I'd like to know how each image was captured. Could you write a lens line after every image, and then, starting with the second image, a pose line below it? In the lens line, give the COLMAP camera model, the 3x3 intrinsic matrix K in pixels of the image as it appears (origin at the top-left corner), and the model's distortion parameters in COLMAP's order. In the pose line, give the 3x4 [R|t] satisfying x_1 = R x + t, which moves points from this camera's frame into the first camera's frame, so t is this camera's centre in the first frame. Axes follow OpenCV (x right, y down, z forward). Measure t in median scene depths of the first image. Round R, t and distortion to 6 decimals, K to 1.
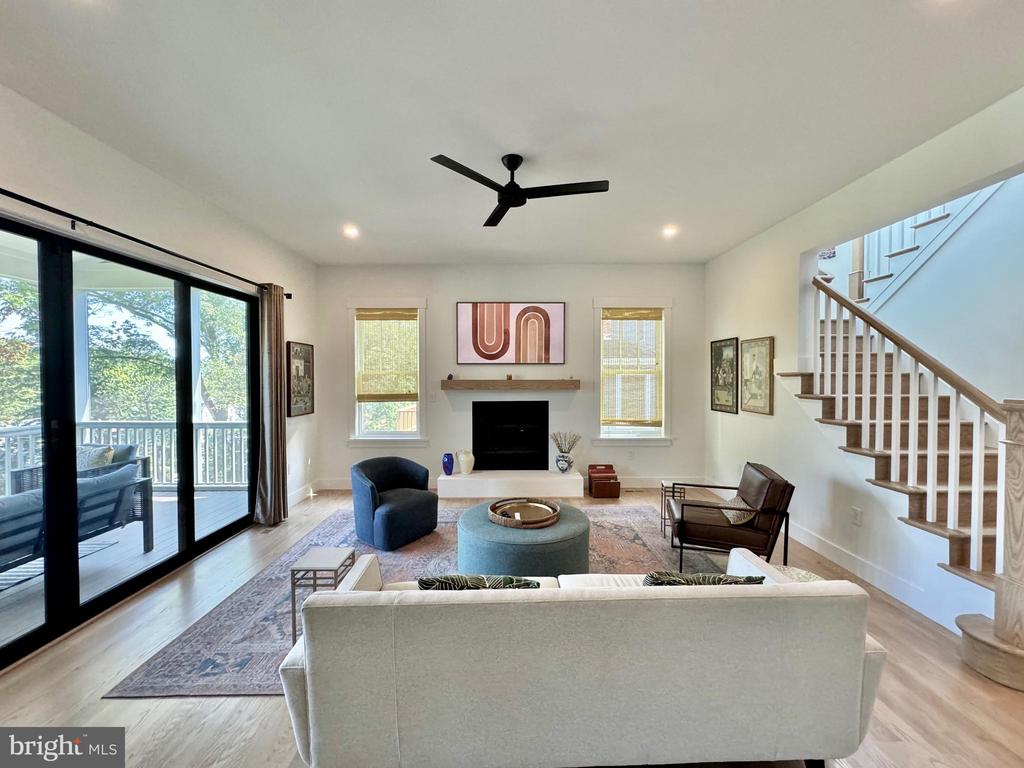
lens RADIAL K [[407.6, 0, 503.5], [0, 407.6, 385.4], [0, 0, 1]] dist [-0.006534, 0.000258]
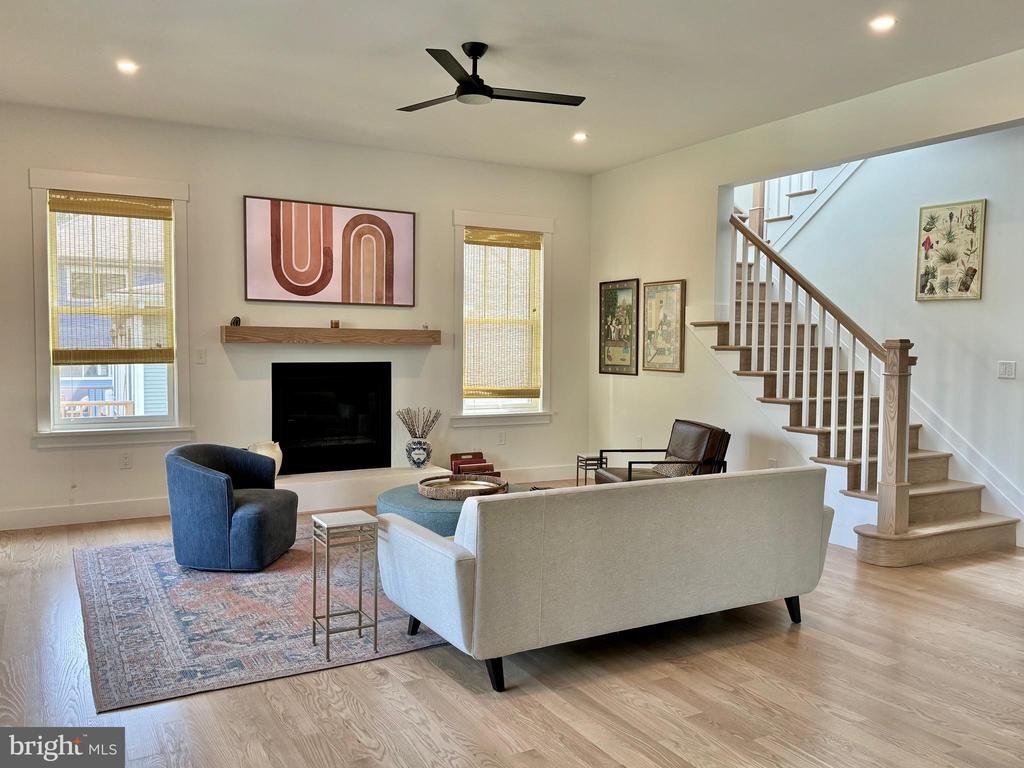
lens RADIAL K [[841.4, 0, 478.7], [0, 841.4, 389.6], [0, 0, 1]] dist [0.090137, -0.135648]
pose [[0.885629, -0.014299, 0.464174, -0.413994], [-0.000760, 0.999480, 0.032239, 0.040465], [-0.464394, -0.028905, 0.885157, -0.282307]]
